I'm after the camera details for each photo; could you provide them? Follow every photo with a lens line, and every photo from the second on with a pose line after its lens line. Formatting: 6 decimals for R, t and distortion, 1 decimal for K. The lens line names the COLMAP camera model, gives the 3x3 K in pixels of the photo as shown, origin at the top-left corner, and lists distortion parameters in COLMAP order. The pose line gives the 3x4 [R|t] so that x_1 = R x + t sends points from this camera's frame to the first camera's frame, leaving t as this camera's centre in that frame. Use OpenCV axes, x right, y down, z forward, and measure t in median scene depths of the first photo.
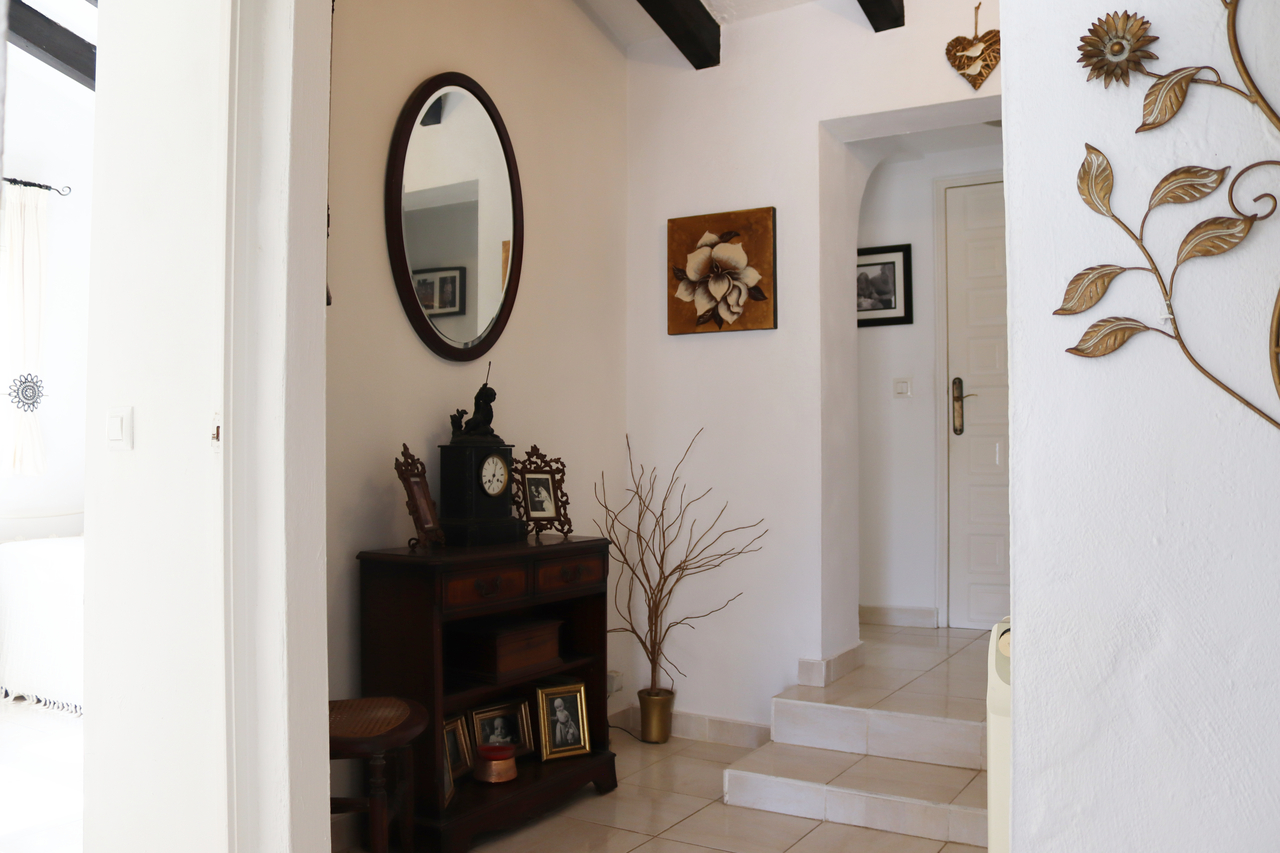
lens RADIAL K [[1066.5, 0, 641.0], [0, 1066.5, 426.9], [0, 0, 1]] dist [-0.156624, 0.135881]
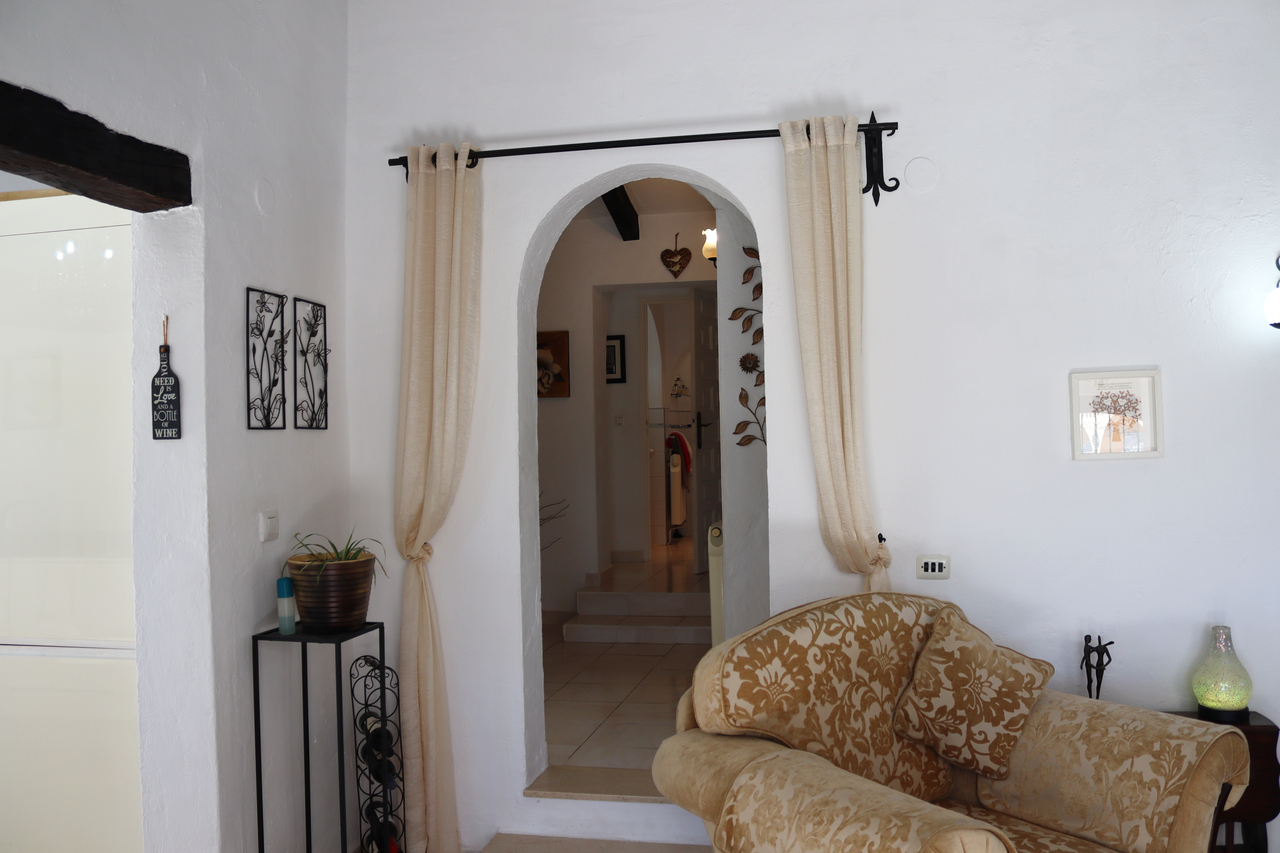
lens RADIAL K [[1066.5, 0, 640.8], [0, 1066.5, 425.3], [0, 0, 1]] dist [-0.156624, 0.135881]
pose [[0.940788, -0.013842, 0.338712, -0.428579], [0.011580, 0.999895, 0.008700, -0.063680], [-0.338797, -0.004263, 0.940850, -0.879697]]
